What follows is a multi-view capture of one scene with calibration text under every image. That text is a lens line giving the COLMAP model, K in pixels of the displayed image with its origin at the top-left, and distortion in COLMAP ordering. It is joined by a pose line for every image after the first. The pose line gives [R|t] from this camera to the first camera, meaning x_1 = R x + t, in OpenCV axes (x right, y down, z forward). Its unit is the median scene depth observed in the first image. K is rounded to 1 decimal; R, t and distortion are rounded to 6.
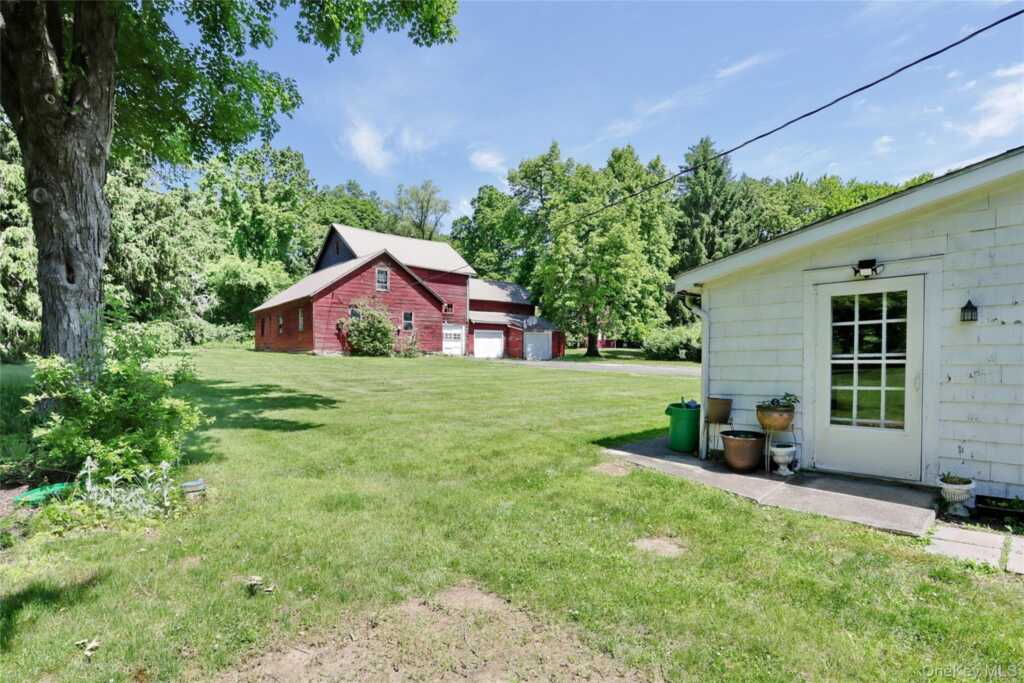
lens RADIAL K [[518.8, 0, 491.3], [0, 518.8, 364.5], [0, 0, 1]] dist [-0.053706, 0.000032]
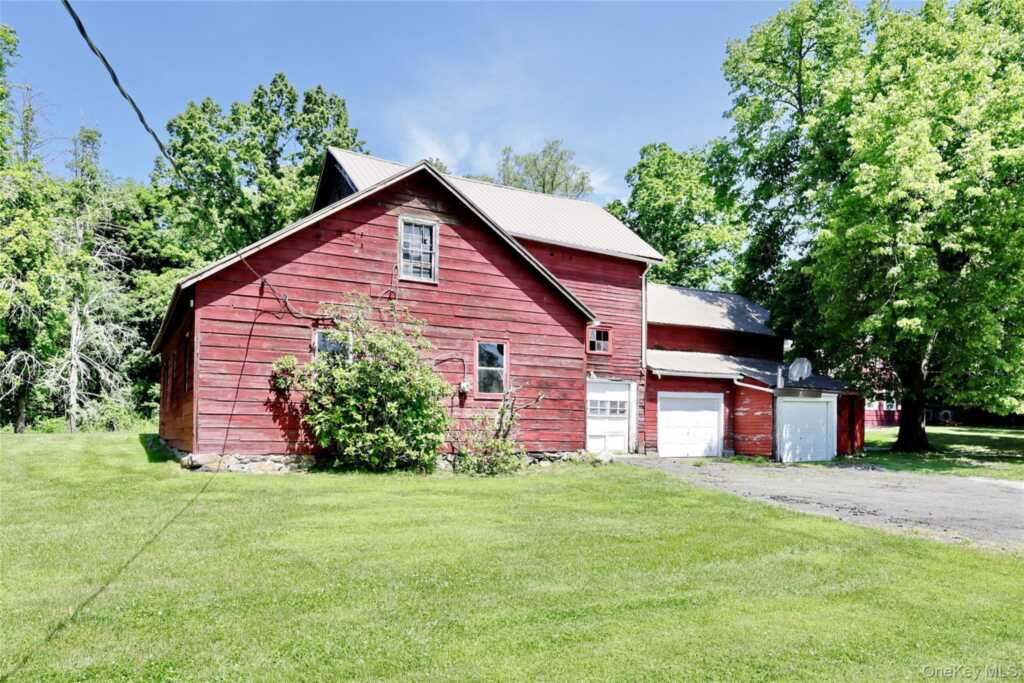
lens RADIAL K [[694.3, 0, 512.4], [0, 694.3, 413.0], [0, 0, 1]] dist [-0.003309, -0.000290]
pose [[0.983493, 0.001654, -0.180937, -0.058277], [-0.008653, 0.999244, -0.037904, -0.033182], [0.180738, 0.038844, 0.982764, 0.517483]]
